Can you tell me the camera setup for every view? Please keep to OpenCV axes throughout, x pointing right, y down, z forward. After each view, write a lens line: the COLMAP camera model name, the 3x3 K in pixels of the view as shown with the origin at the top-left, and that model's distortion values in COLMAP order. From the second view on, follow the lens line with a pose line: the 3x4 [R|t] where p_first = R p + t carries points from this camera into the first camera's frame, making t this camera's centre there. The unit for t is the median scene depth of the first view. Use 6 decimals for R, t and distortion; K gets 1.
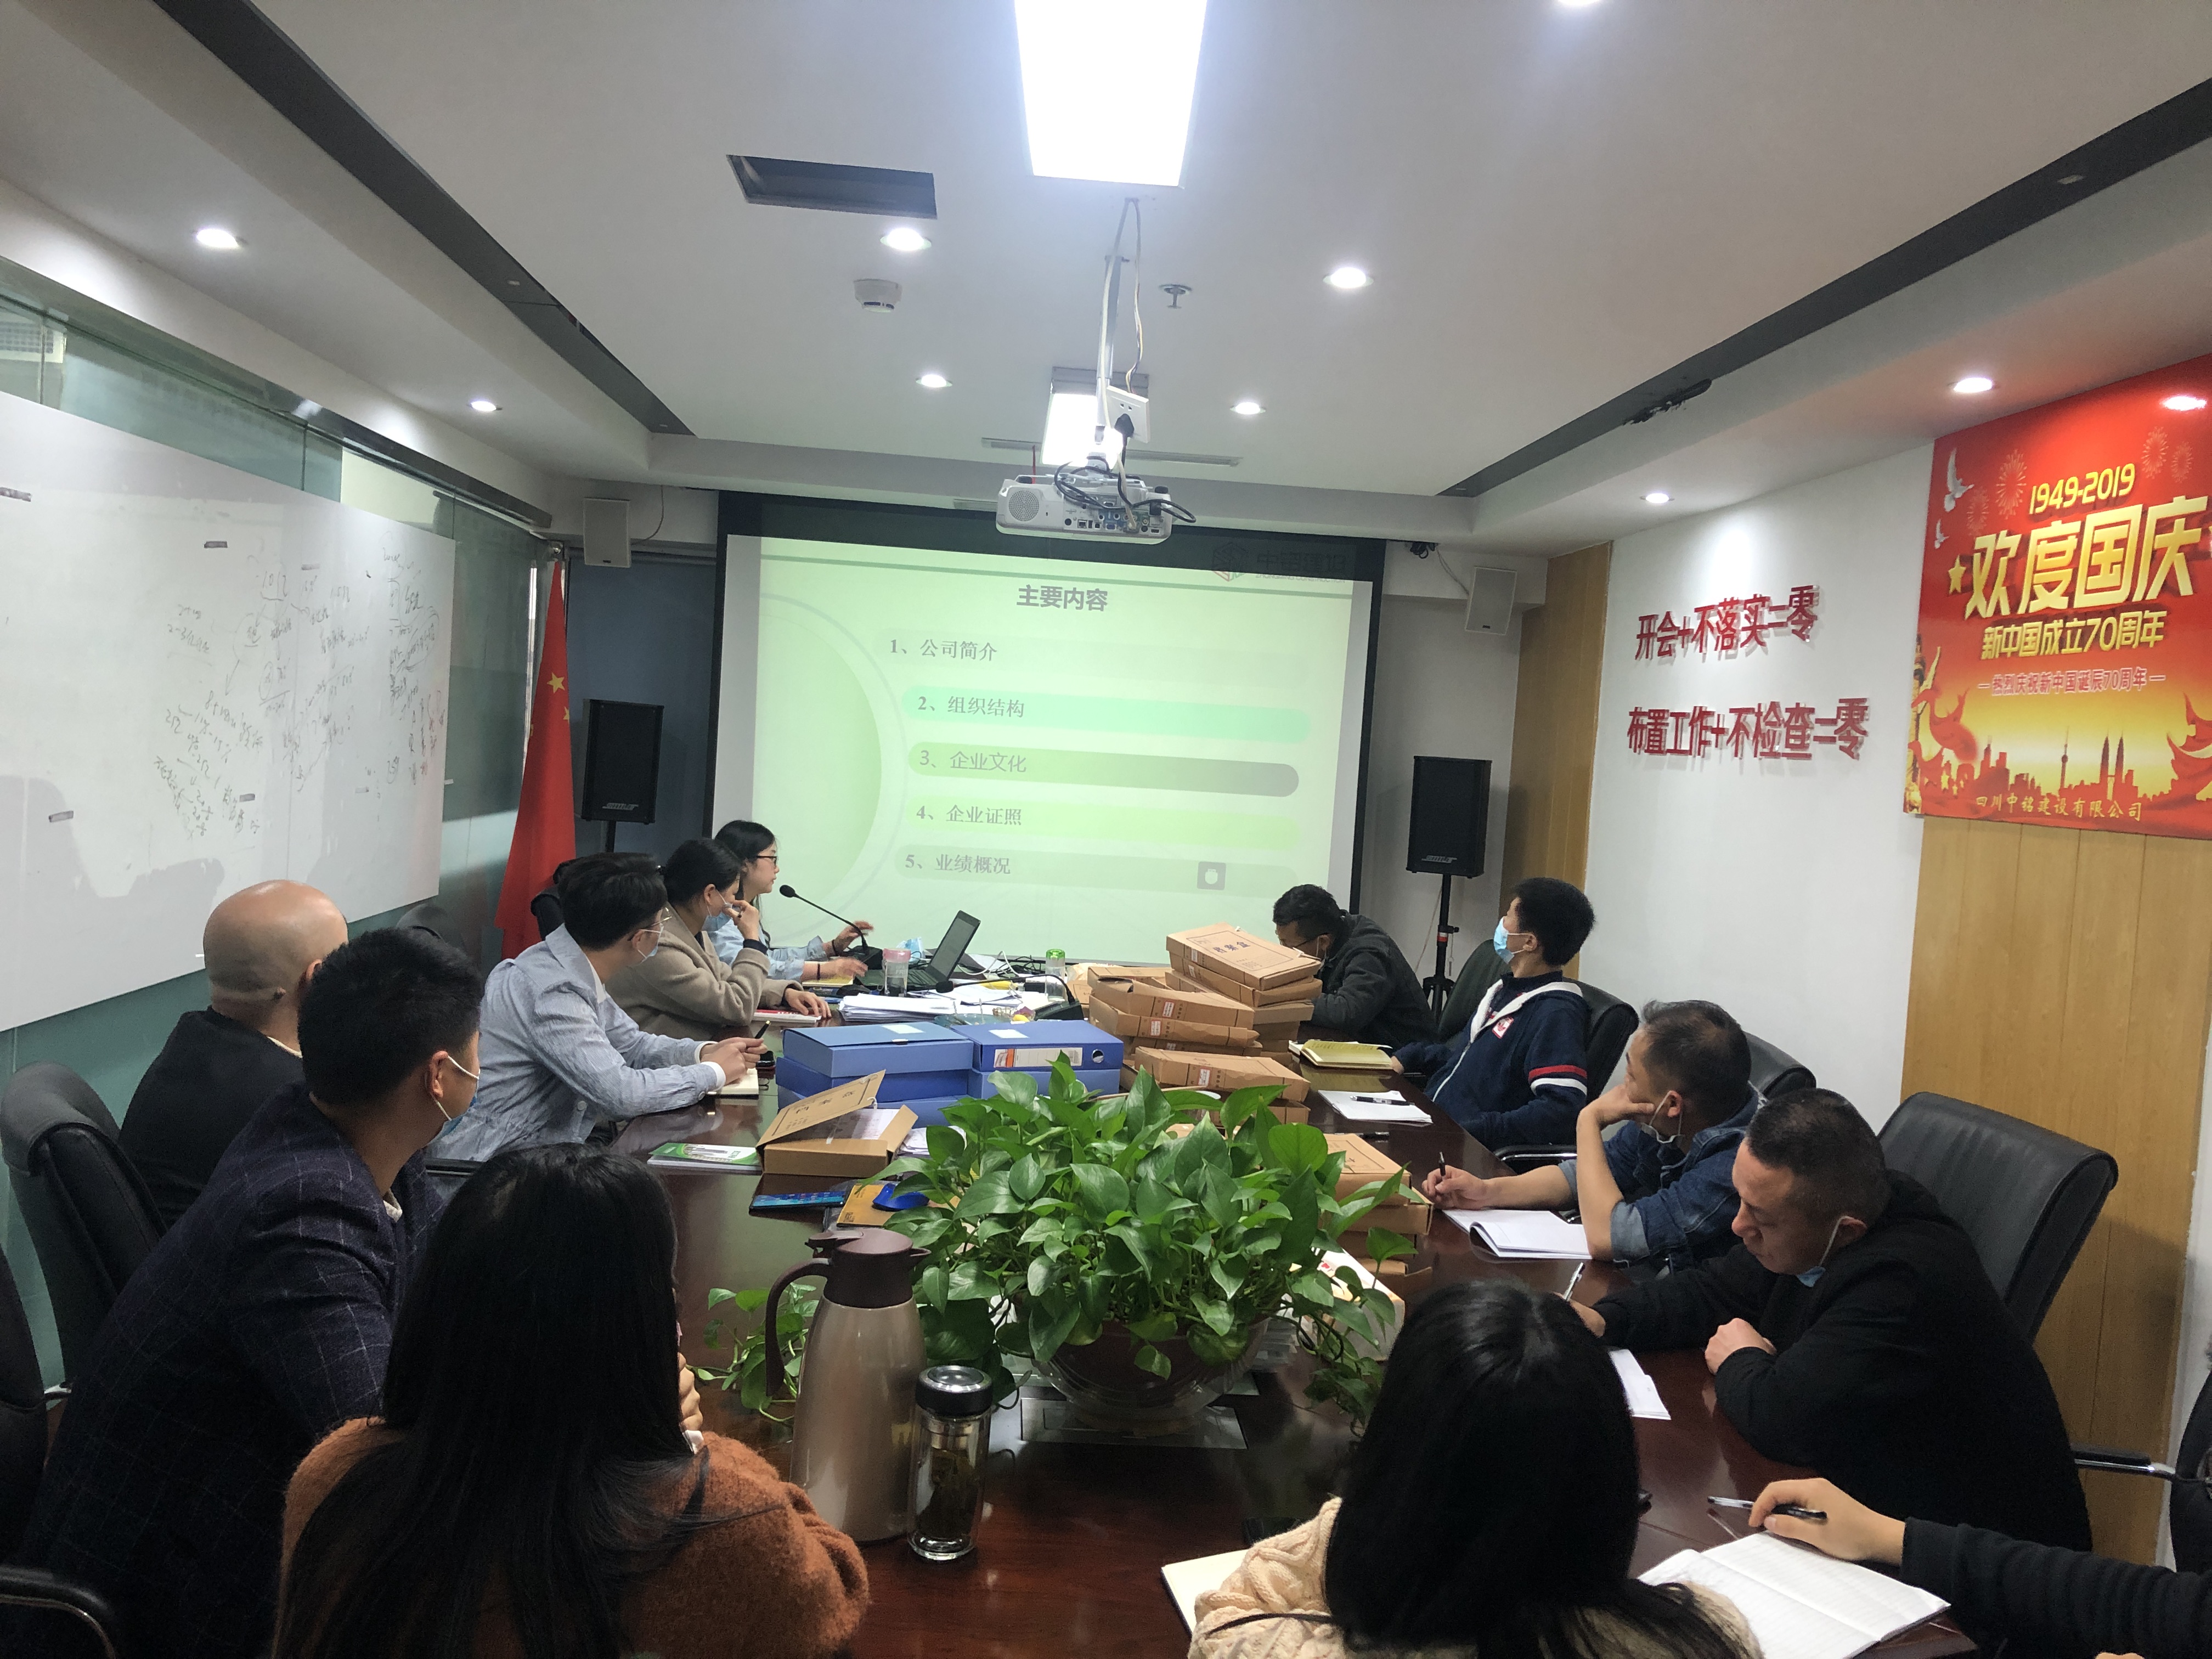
lens RADIAL K [[1755.5, 0, 1079.2], [0, 1755.5, 825.1], [0, 0, 1]] dist [0.073646, -0.135490]
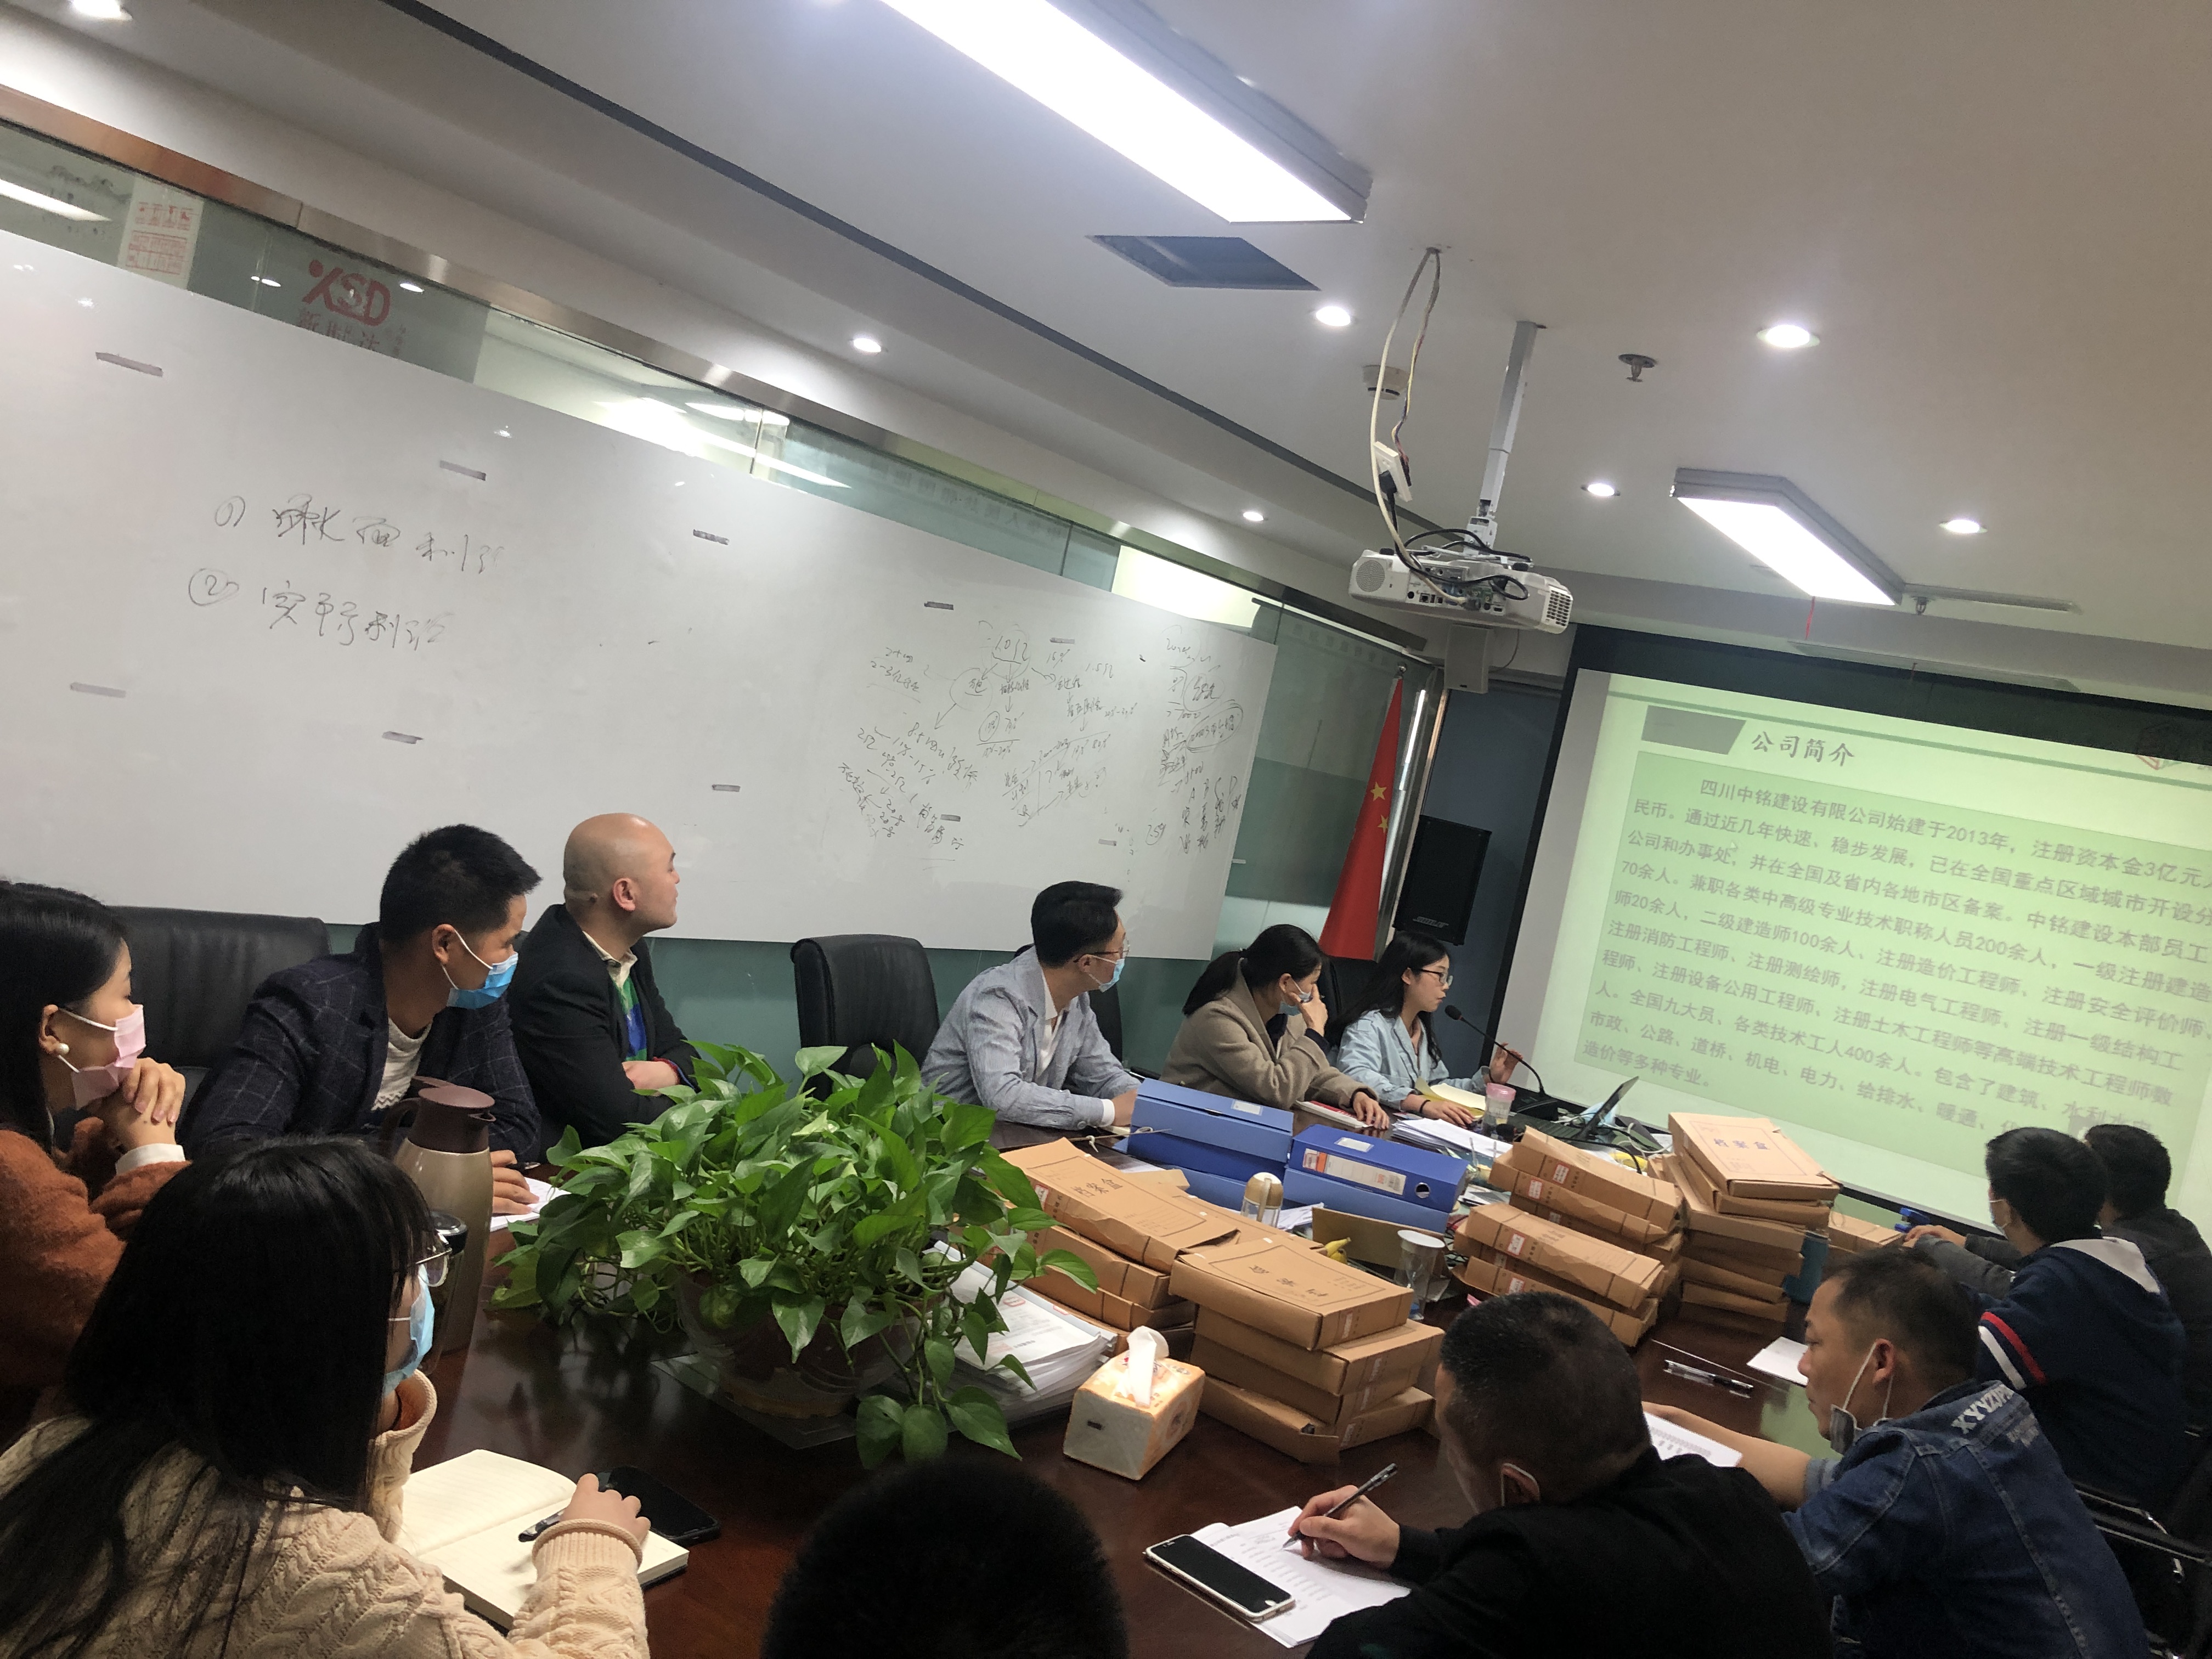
lens RADIAL K [[1755.5, 0, 1079.2], [0, 1755.5, 825.1], [0, 0, 1]] dist [0.073646, -0.135490]
pose [[0.751918, 0.130758, -0.646159, 0.316443], [-0.197666, 0.979755, -0.031753, 0.008451], [0.628926, 0.151600, 0.762542, 0.123714]]
